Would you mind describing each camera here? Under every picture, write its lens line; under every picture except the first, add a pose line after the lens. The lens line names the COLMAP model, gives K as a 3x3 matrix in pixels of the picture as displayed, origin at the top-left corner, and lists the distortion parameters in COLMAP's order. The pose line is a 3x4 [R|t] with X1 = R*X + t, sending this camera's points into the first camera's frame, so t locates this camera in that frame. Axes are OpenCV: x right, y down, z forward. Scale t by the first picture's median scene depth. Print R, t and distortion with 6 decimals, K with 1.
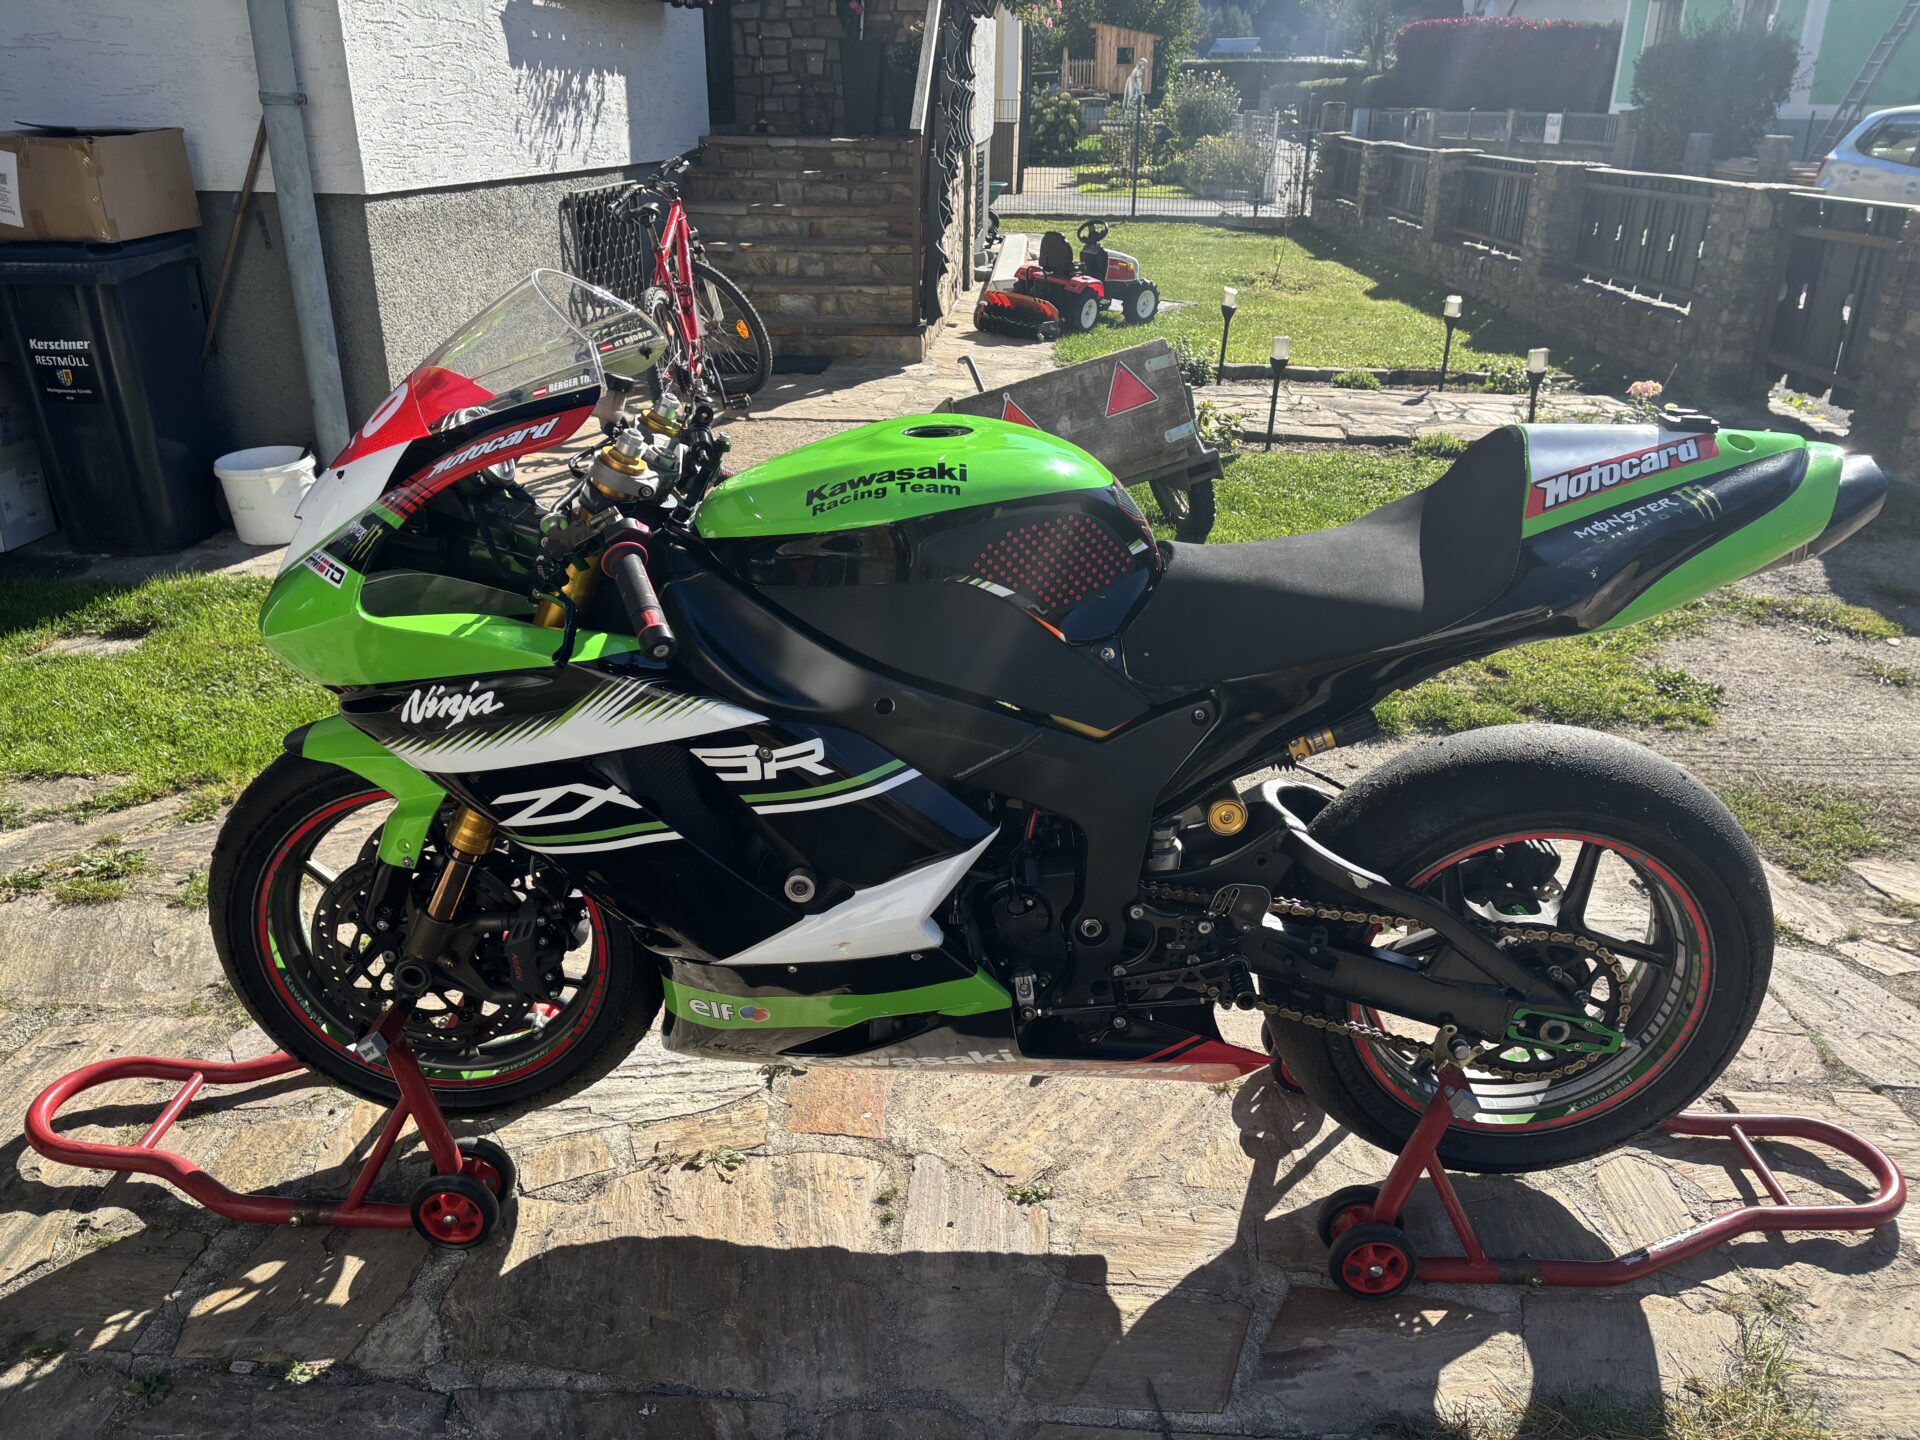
lens RADIAL K [[1460.6, 0, 953.1], [0, 1460.6, 711.0], [0, 0, 1]] dist [0.038263, -0.028125]
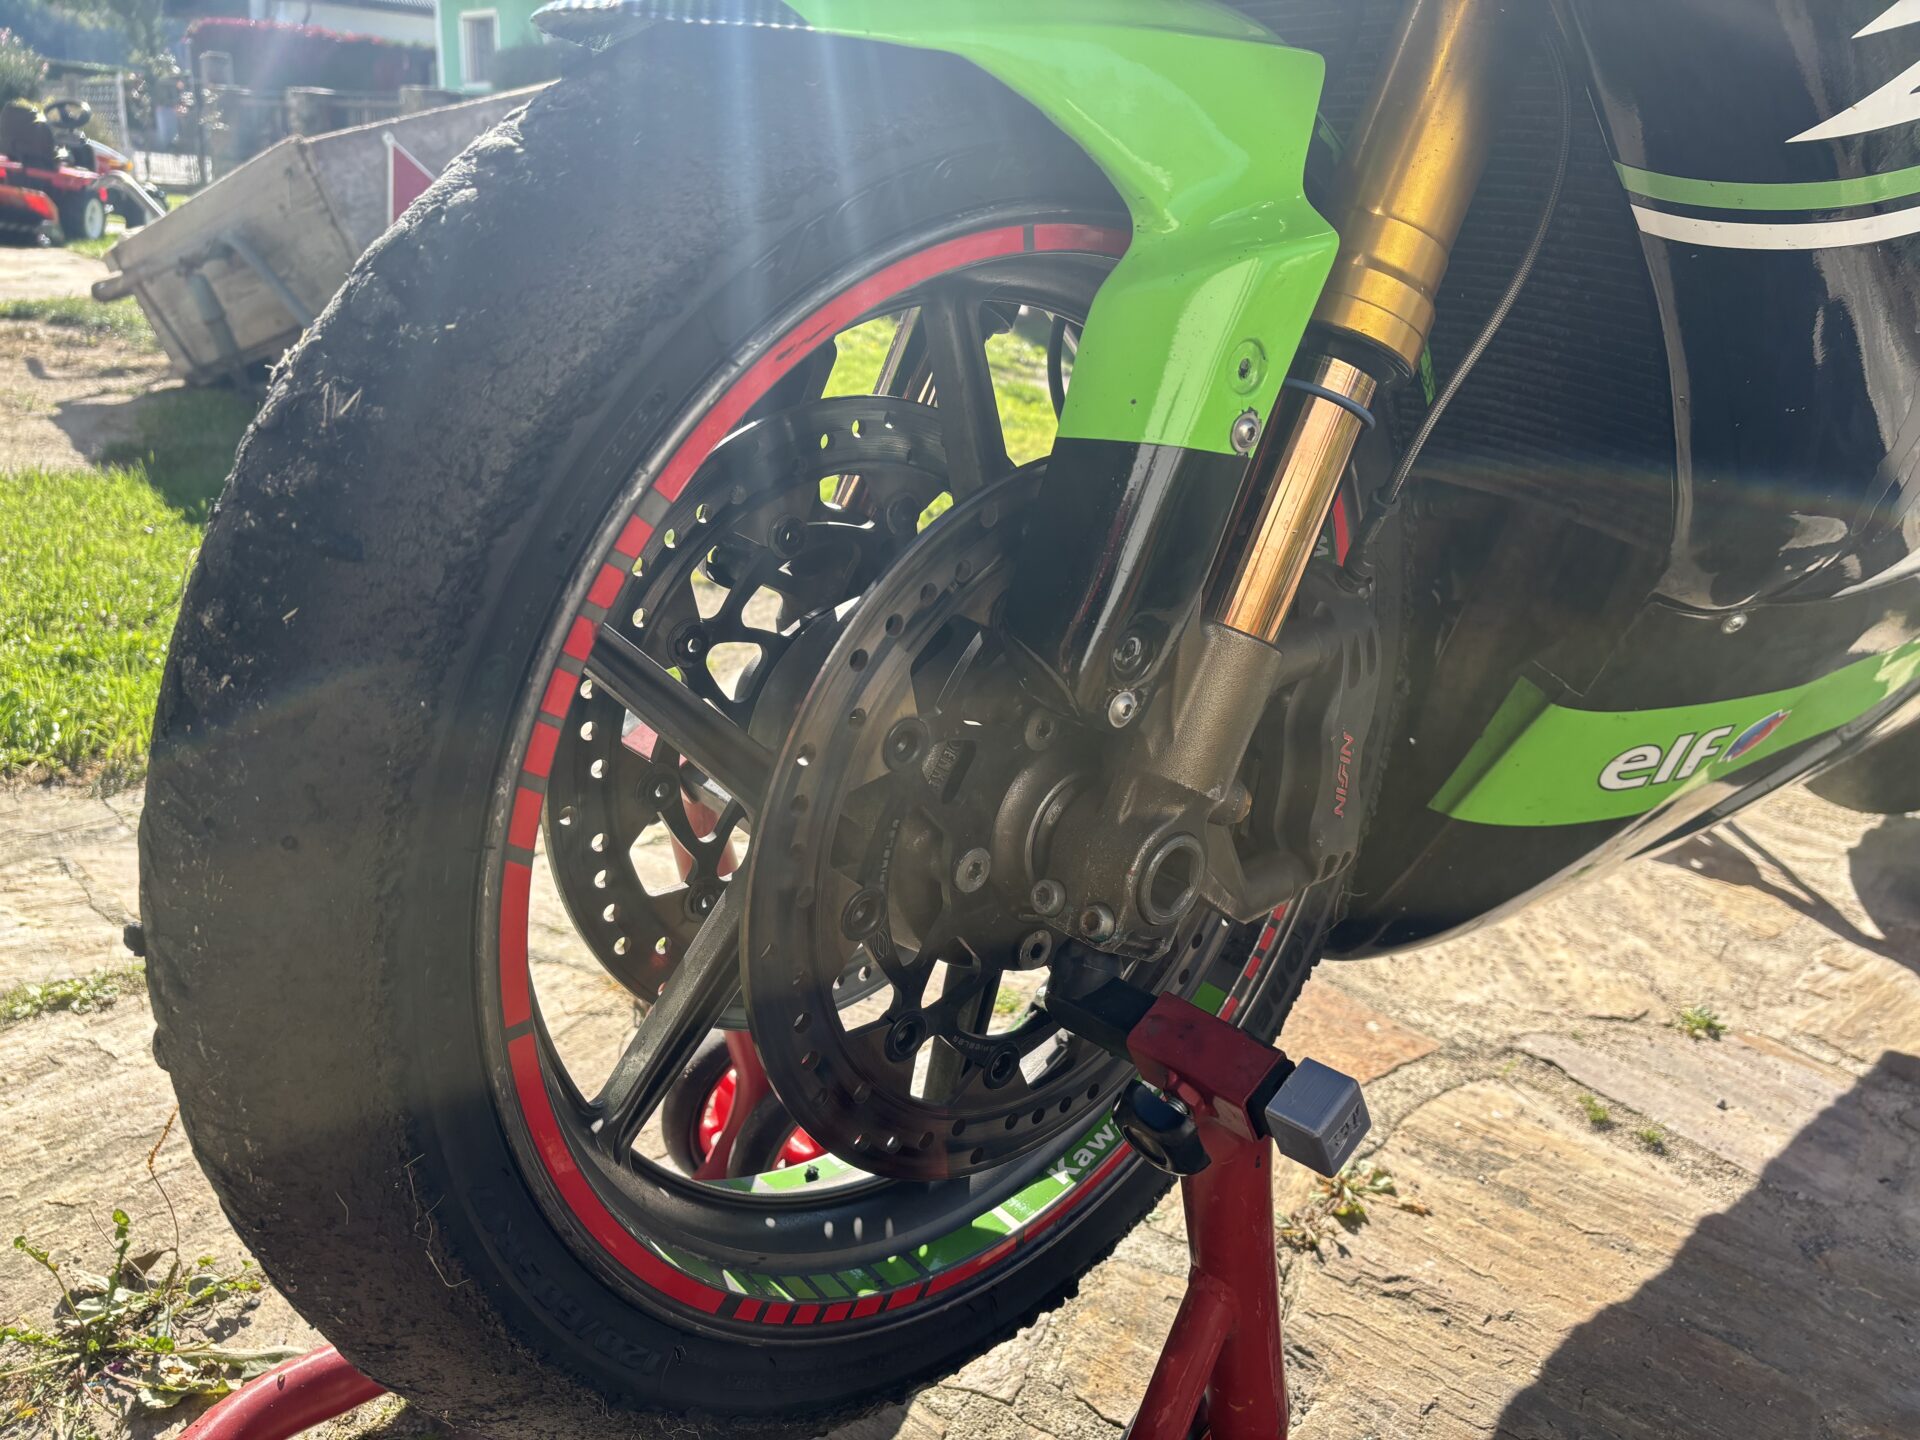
lens RADIAL K [[1460.6, 0, 961.6], [0, 1460.6, 725.9], [0, 0, 1]] dist [0.038263, -0.028125]
pose [[0.732326, -0.197474, 0.651692, -0.524186], [0.208884, 0.976034, 0.061026, 0.112478], [-0.648125, 0.091437, 0.756024, 0.724621]]
